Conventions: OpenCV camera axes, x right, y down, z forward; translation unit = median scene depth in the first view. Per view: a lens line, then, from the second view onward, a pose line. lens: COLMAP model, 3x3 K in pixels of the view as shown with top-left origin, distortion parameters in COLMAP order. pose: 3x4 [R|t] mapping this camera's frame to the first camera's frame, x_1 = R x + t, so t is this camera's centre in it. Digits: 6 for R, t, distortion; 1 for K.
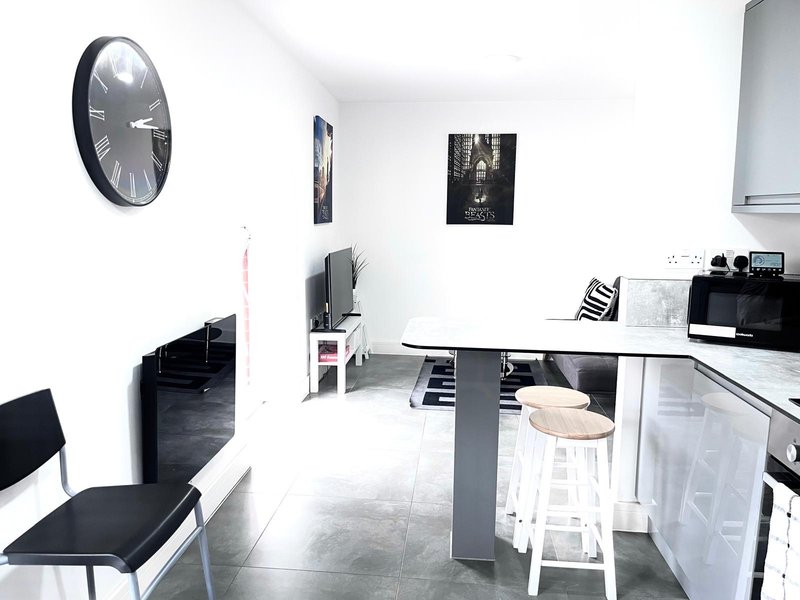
lens RADIAL K [[605.7, 0, 394.1], [0, 605.7, 301.2], [0, 0, 1]] dist [0.069301, -0.102344]
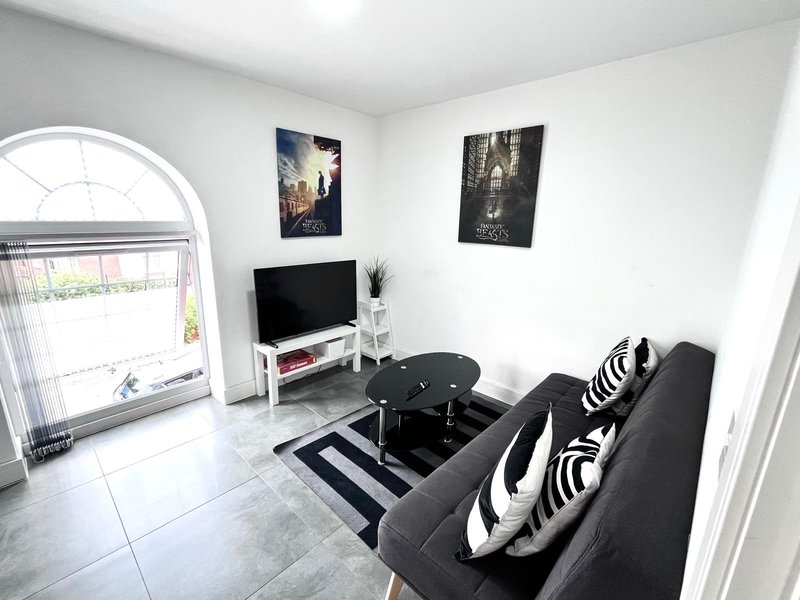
lens RADIAL K [[354.1, 0, 395.2], [0, 354.1, 303.2], [0, 0, 1]] dist [-0.001673, -0.000063]
pose [[0.800261, 0.152702, -0.579883, 0.367913], [-0.100281, 0.987495, 0.121648, -0.102882], [0.591207, -0.039199, 0.805567, 0.583738]]
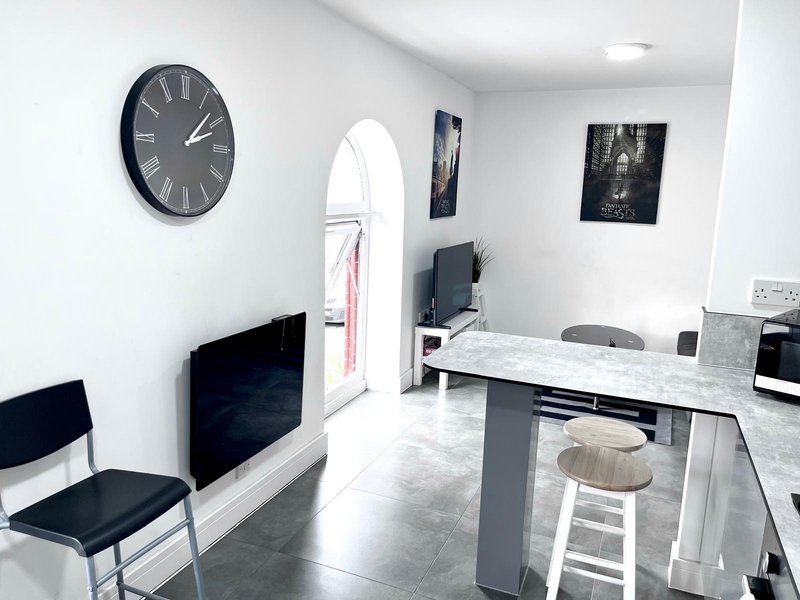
lens RADIAL K [[606.0, 0, 400.9], [0, 606.0, 296.6], [0, 0, 1]] dist [0.074096, -0.110119]
pose [[0.957217, 0.073816, -0.279797, 0.105645], [-0.065664, 0.997102, 0.038412, -0.031466], [0.281822, -0.018396, 0.959290, 0.018452]]
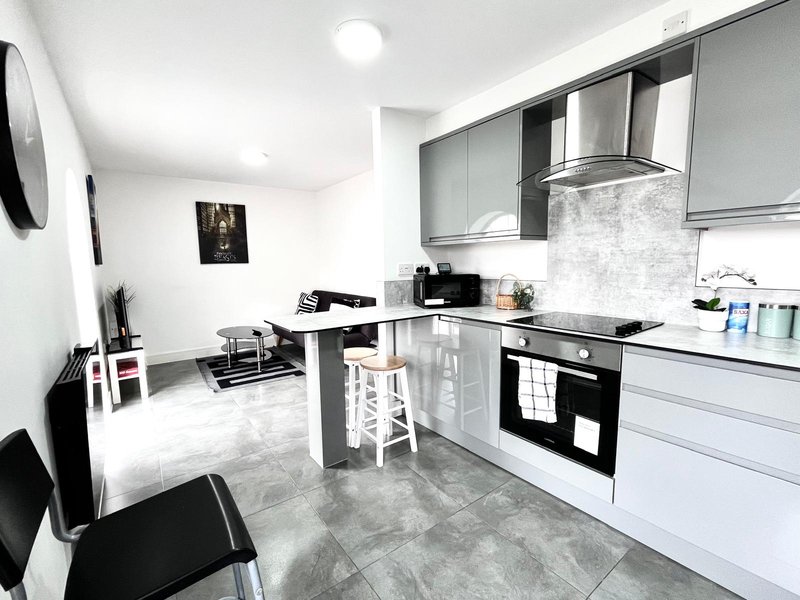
lens RADIAL K [[354.1, 0, 395.2], [0, 354.1, 303.2], [0, 0, 1]] dist [-0.001673, -0.000063]
pose [[0.740140, -0.101413, 0.664762, -0.154802], [0.120955, 0.992517, 0.016744, 0.007239], [-0.661486, 0.068013, 0.746868, 0.089772]]
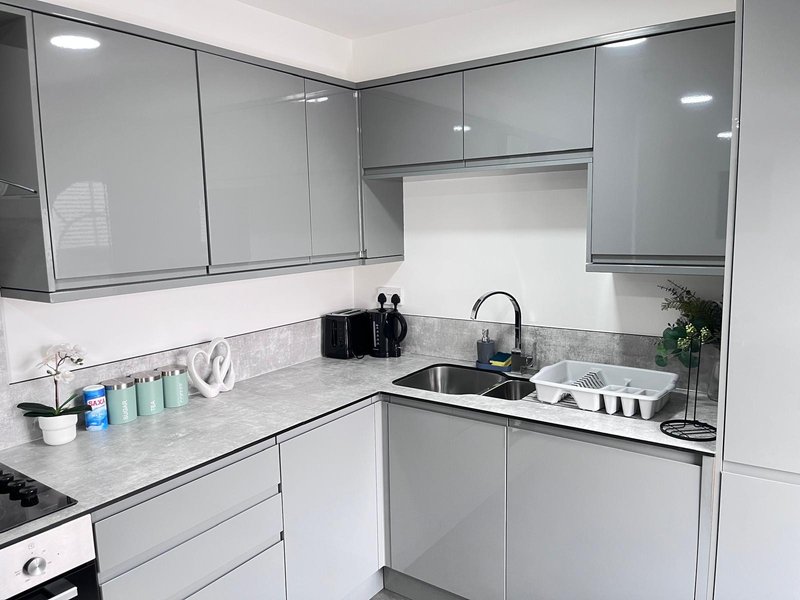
lens RADIAL K [[606.0, 0, 400.9], [0, 606.0, 296.6], [0, 0, 1]] dist [0.074096, -0.110119]
pose [[-0.869318, -0.055283, 0.491152, -0.066356], [0.082948, 0.963312, 0.255243, -0.129595], [-0.487243, 0.262627, -0.832839, 0.588672]]
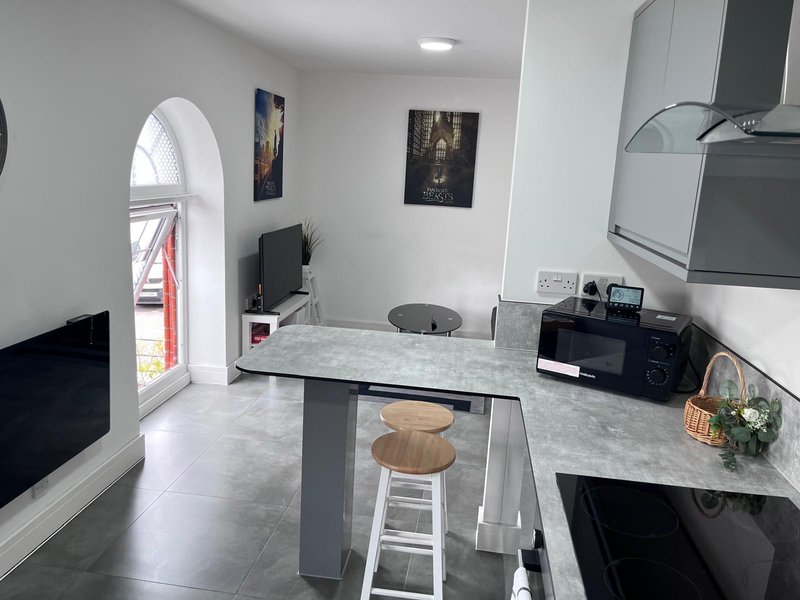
lens RADIAL K [[606.0, 0, 400.9], [0, 606.0, 296.6], [0, 0, 1]] dist [0.074096, -0.110119]
pose [[0.998465, 0.050209, -0.023383, 0.125018], [-0.048496, 0.996448, 0.068841, -0.050197], [0.026756, -0.067601, 0.997354, 0.021008]]
